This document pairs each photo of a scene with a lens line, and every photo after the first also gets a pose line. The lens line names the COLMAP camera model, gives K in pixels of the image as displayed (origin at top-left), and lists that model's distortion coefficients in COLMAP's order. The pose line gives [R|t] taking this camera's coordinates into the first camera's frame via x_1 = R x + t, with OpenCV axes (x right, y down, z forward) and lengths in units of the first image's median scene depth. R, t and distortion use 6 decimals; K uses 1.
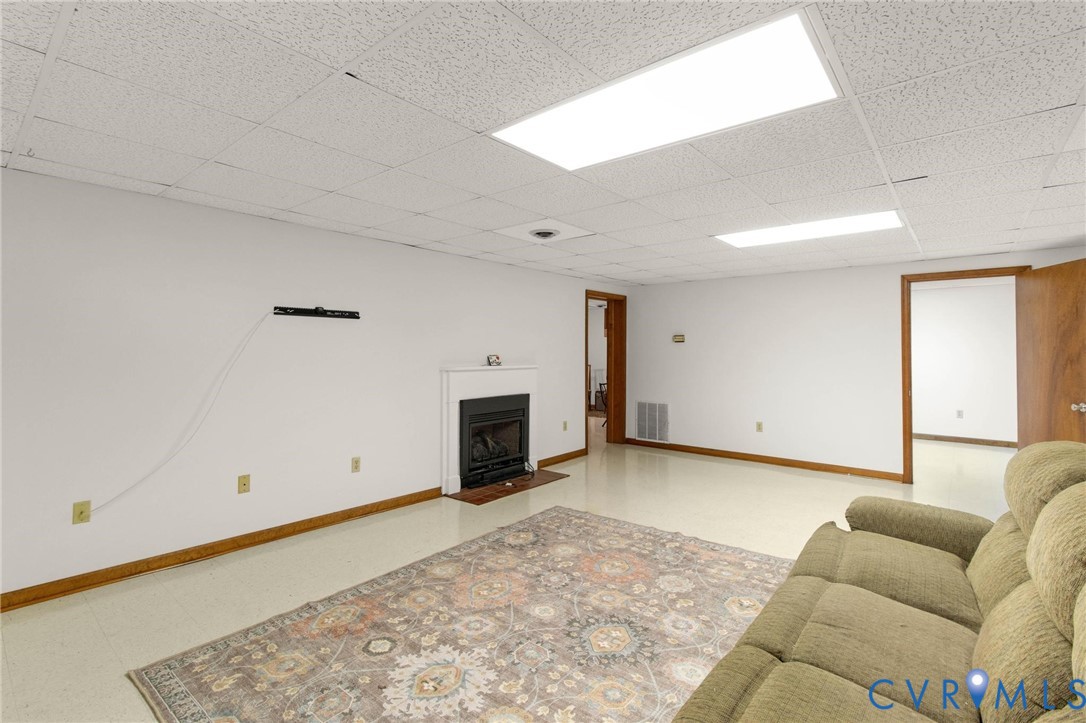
lens RADIAL K [[503.0, 0, 531.4], [0, 503.0, 352.4], [0, 0, 1]] dist [0.001659, 0.000739]
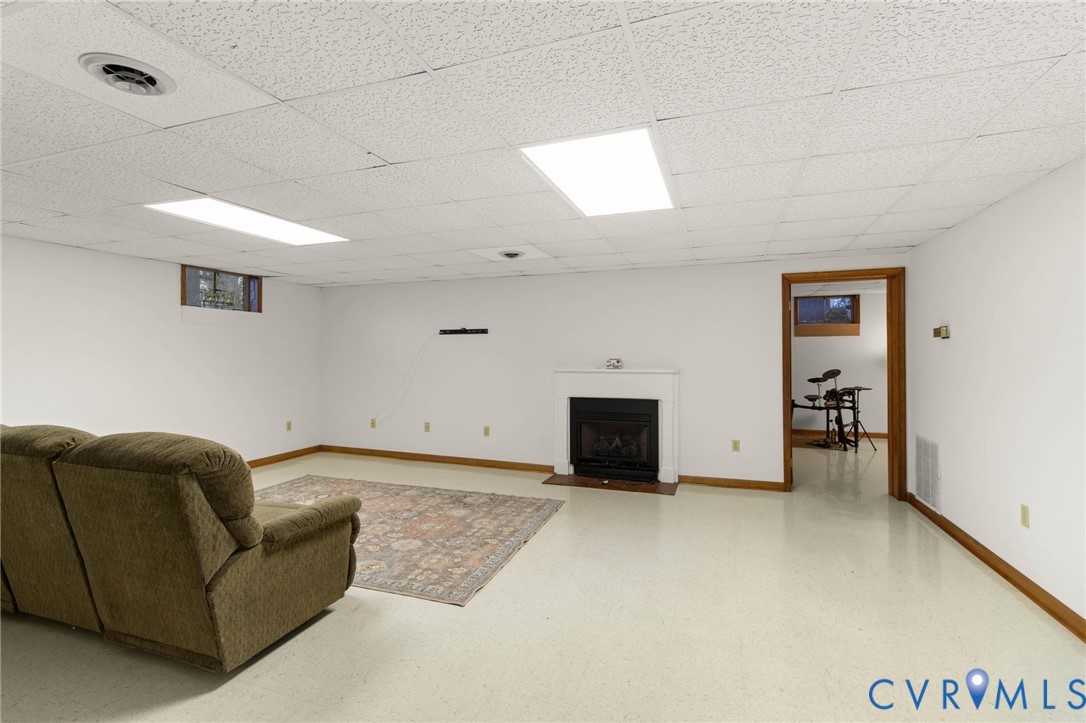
lens RADIAL K [[503.0, 0, 540.2], [0, 503.0, 351.4], [0, 0, 1]] dist [0.001659, 0.000739]
pose [[0.345945, -0.008600, -0.938215, 1.362247], [-0.000762, 0.999955, -0.009447, 0.000016], [0.938254, 0.003983, 0.345923, 0.772334]]
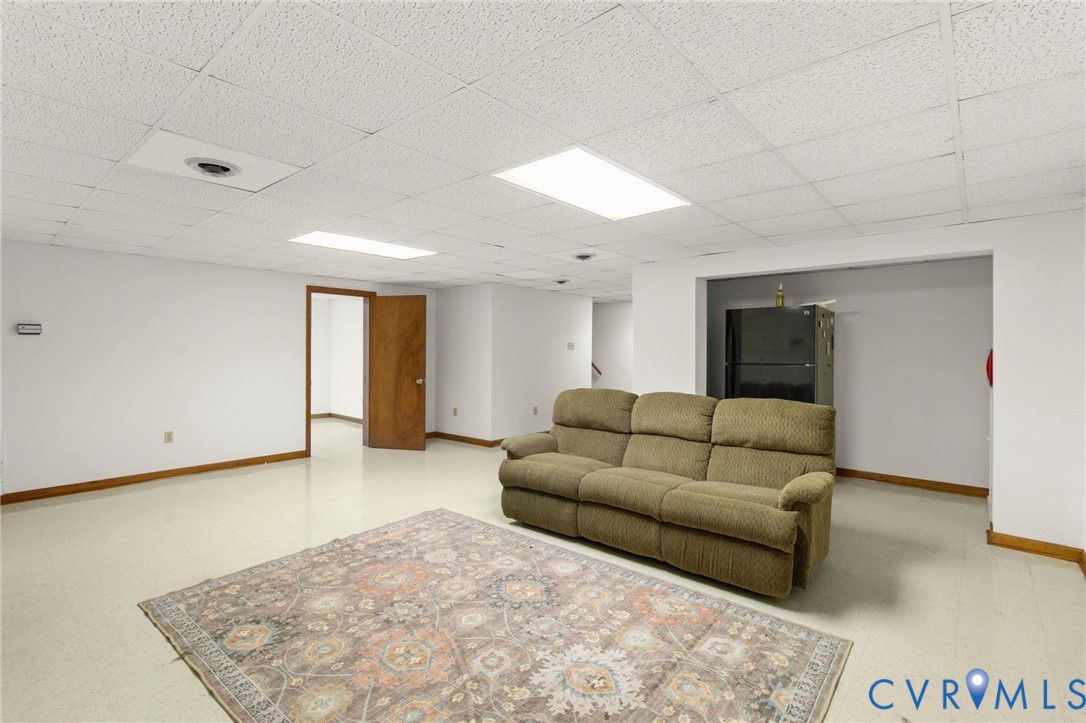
lens RADIAL K [[503.0, 0, 542.5], [0, 503.0, 357.9], [0, 0, 1]] dist [0.001659, 0.000739]
pose [[0.004149, -0.020360, 0.999784, -0.729311], [0.001315, 0.999792, 0.020355, -0.005464], [-0.999991, 0.001231, 0.004175, 0.673859]]
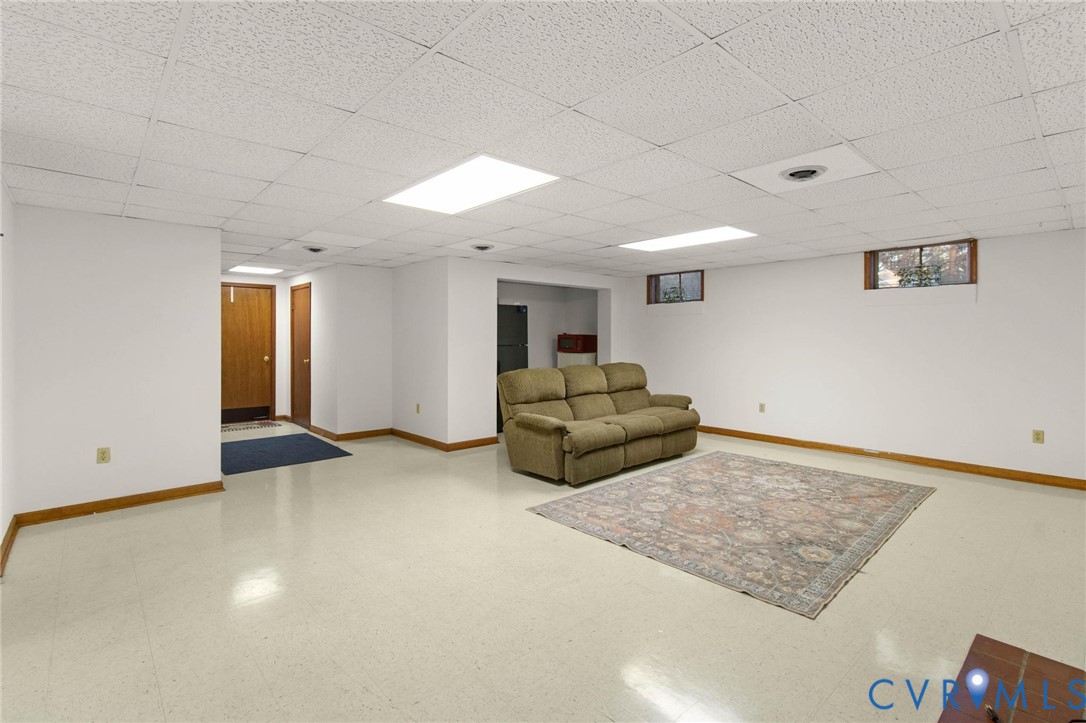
lens RADIAL K [[503.0, 0, 534.9], [0, 503.0, 347.0], [0, 0, 1]] dist [0.001659, 0.000739]
pose [[-0.990179, -0.008885, 0.139523, 0.366937], [-0.005055, 0.999601, 0.027782, -0.007388], [-0.139714, 0.026804, -0.989829, 2.091653]]
